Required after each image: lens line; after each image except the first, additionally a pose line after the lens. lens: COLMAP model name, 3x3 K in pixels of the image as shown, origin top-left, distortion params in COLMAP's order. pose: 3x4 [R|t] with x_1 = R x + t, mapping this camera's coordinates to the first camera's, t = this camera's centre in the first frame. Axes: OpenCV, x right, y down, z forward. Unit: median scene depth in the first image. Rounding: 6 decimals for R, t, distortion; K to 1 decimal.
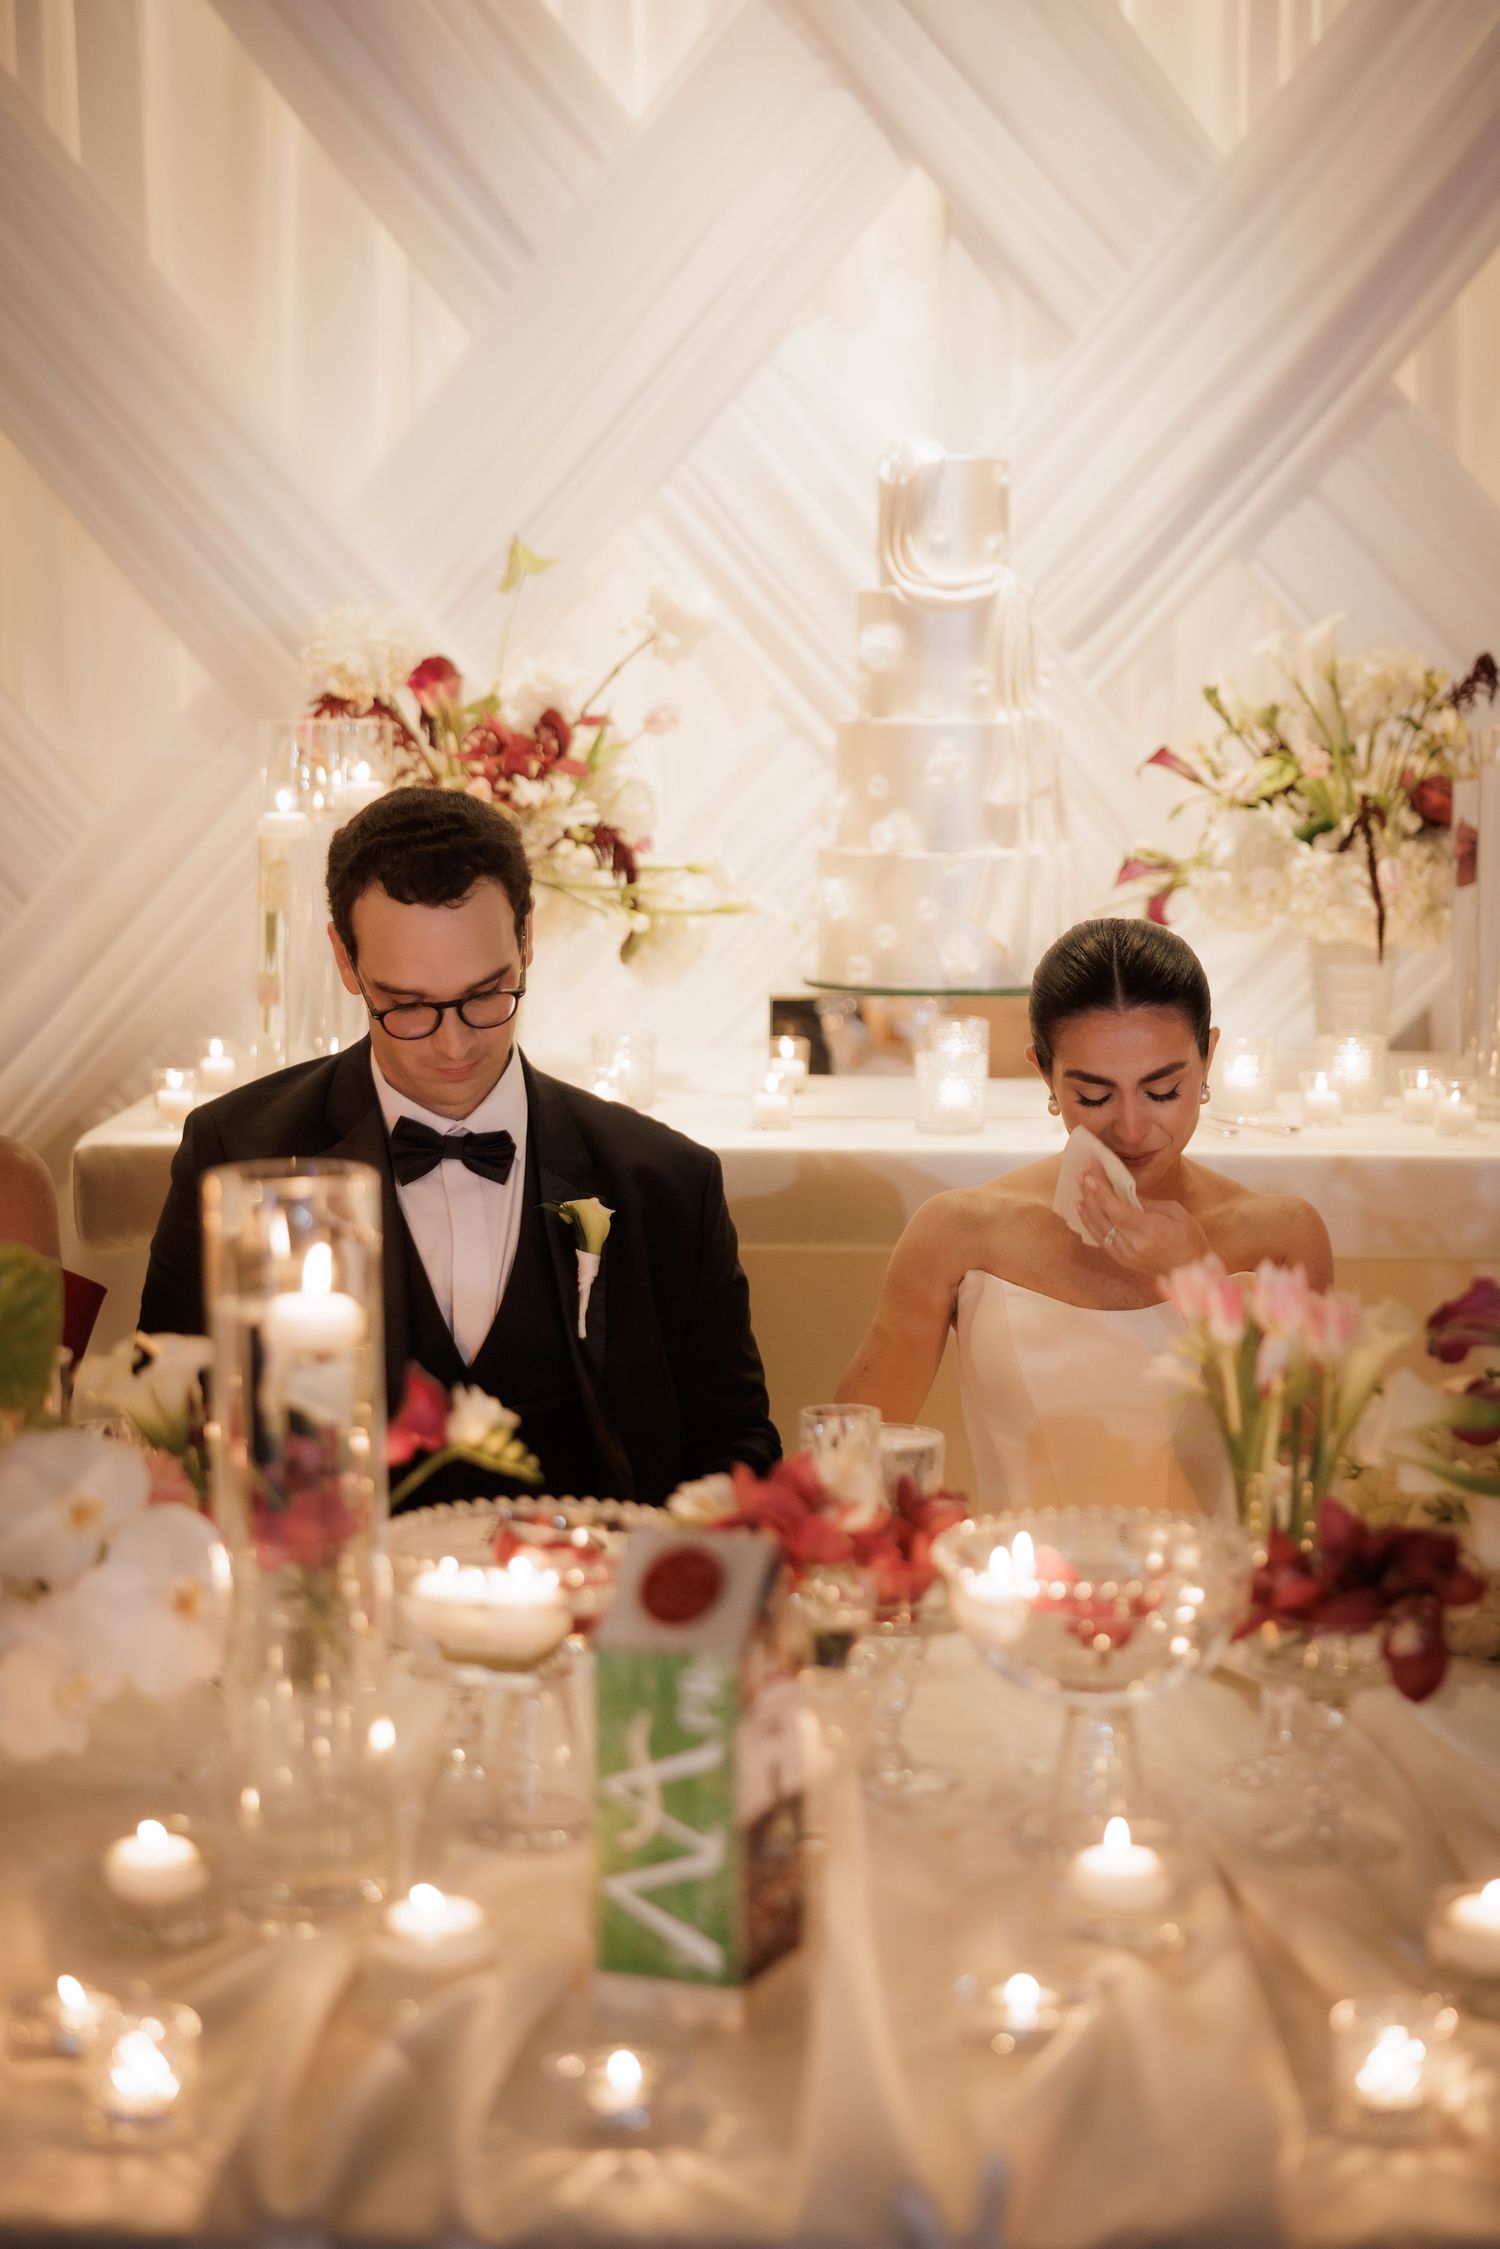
lens RADIAL K [[4441.4, 0, 750.0], [0, 4441.4, 1124.5], [0, 0, 1]] dist [-0.400877, 4.394432]
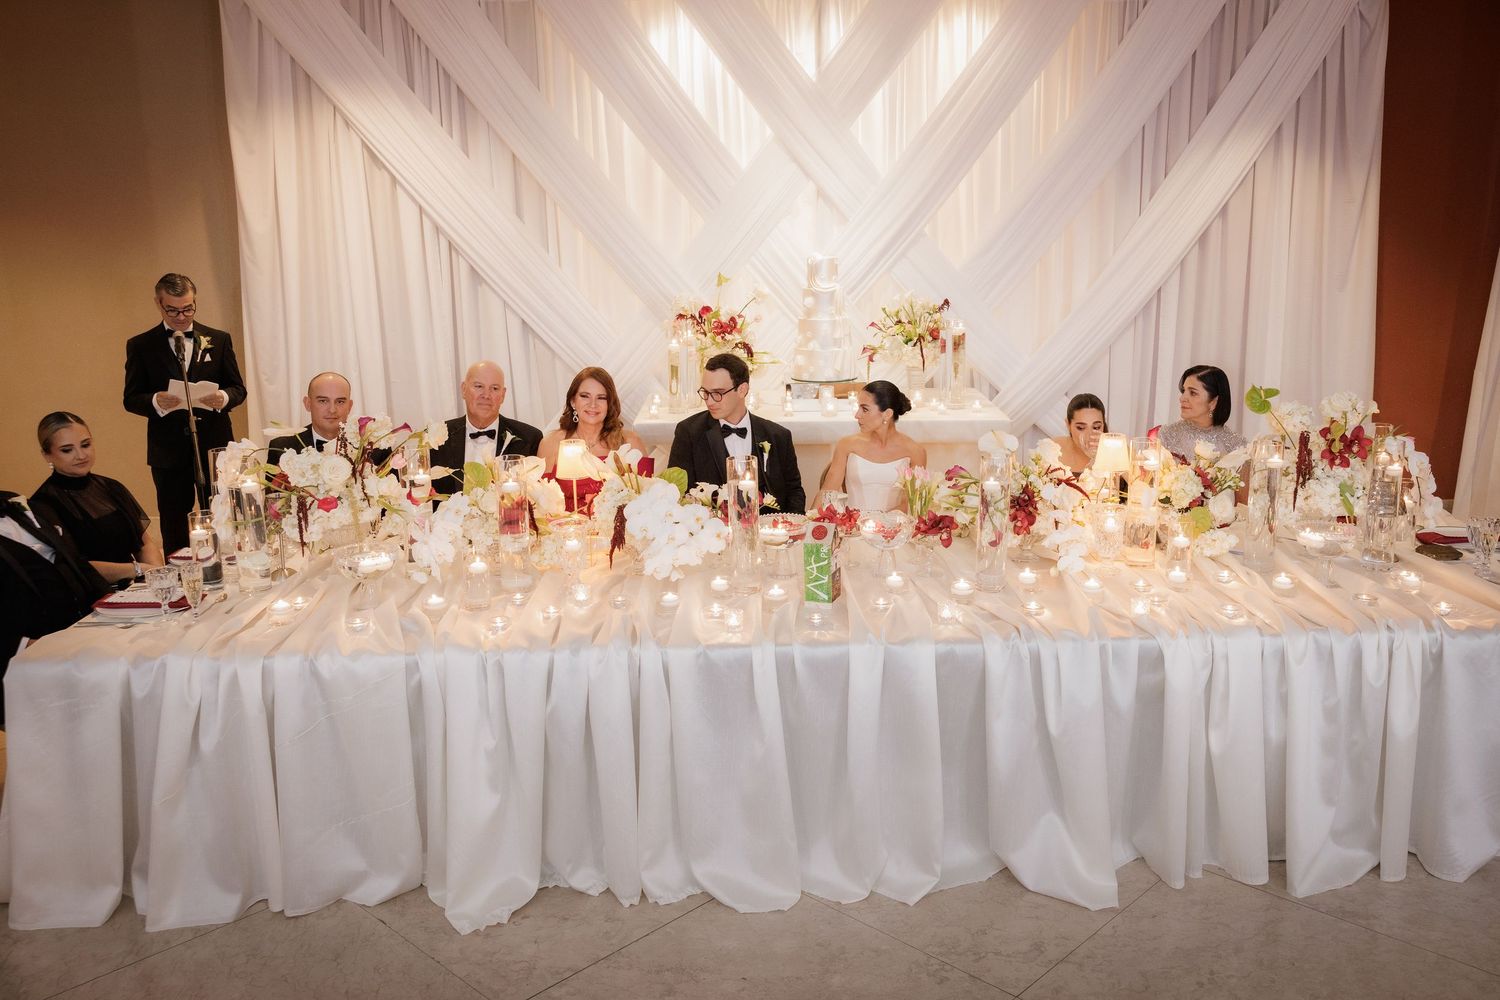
lens RADIAL K [[1272.9, 0, 750.0], [0, 1272.9, 500.0], [0, 0, 1]] dist [0.003671, 0.016262]
pose [[0.999364, -0.028371, 0.021596, -0.063175], [0.025840, 0.993641, 0.109591, -0.054124], [-0.024568, -0.108963, 0.993742, -0.282520]]
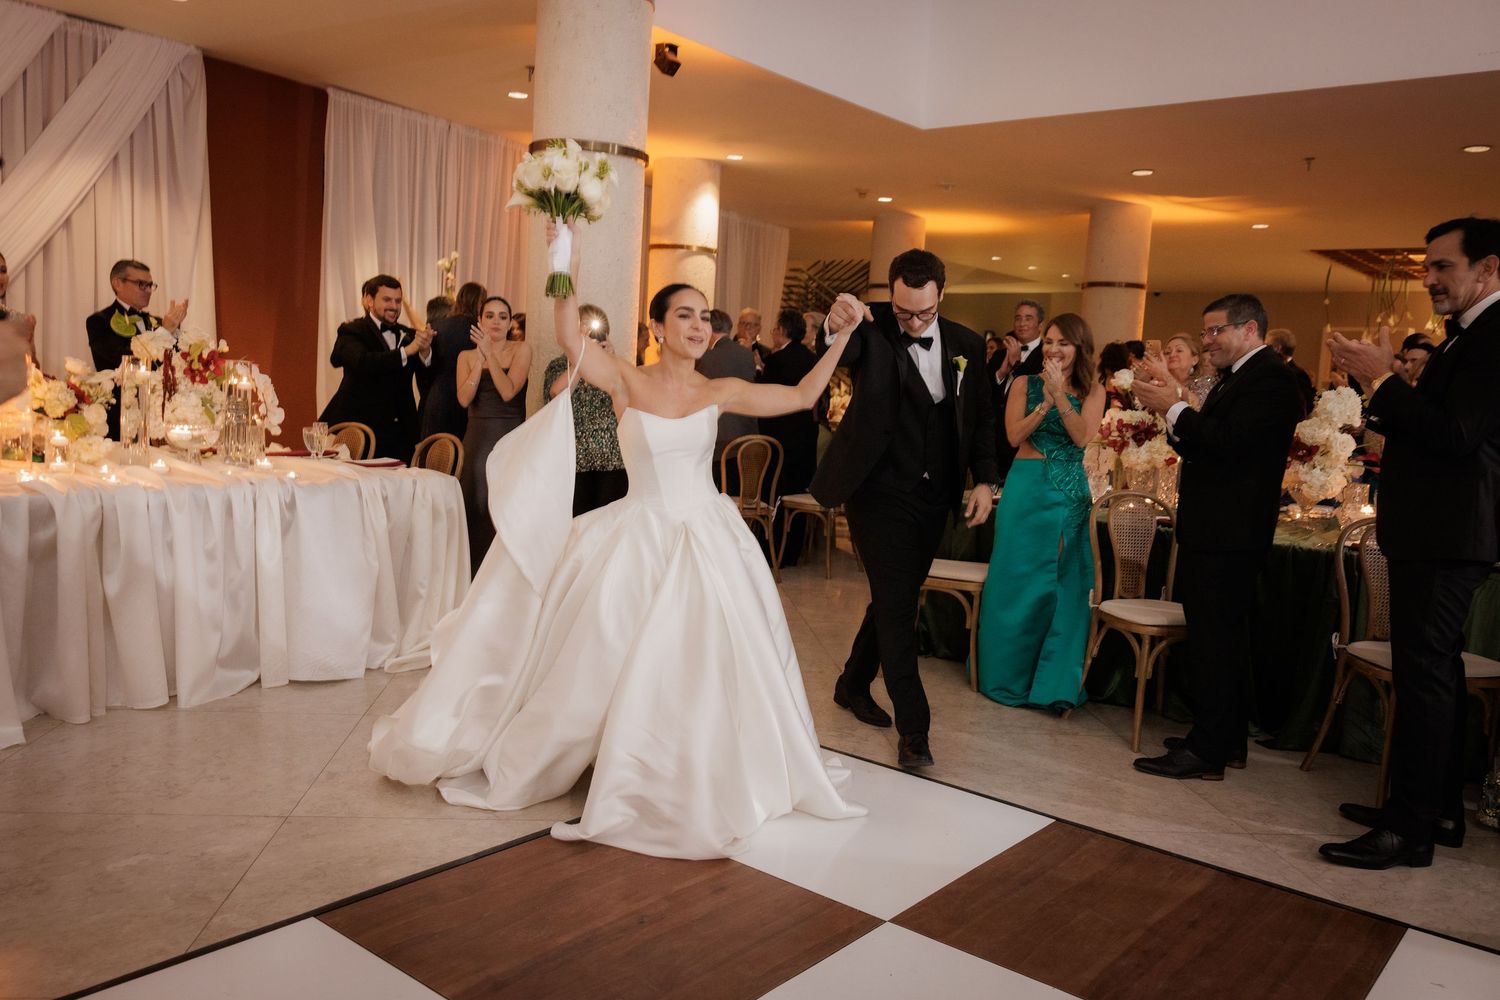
lens RADIAL K [[1272.9, 0, 750.0], [0, 1272.9, 500.0], [0, 0, 1]] dist [0.003671, 0.016262]
pose [[0.639108, -0.044640, 0.767821, -0.146872], [0.040465, 0.998883, 0.024391, 0.117889], [-0.768052, 0.015481, 0.640200, -0.413200]]
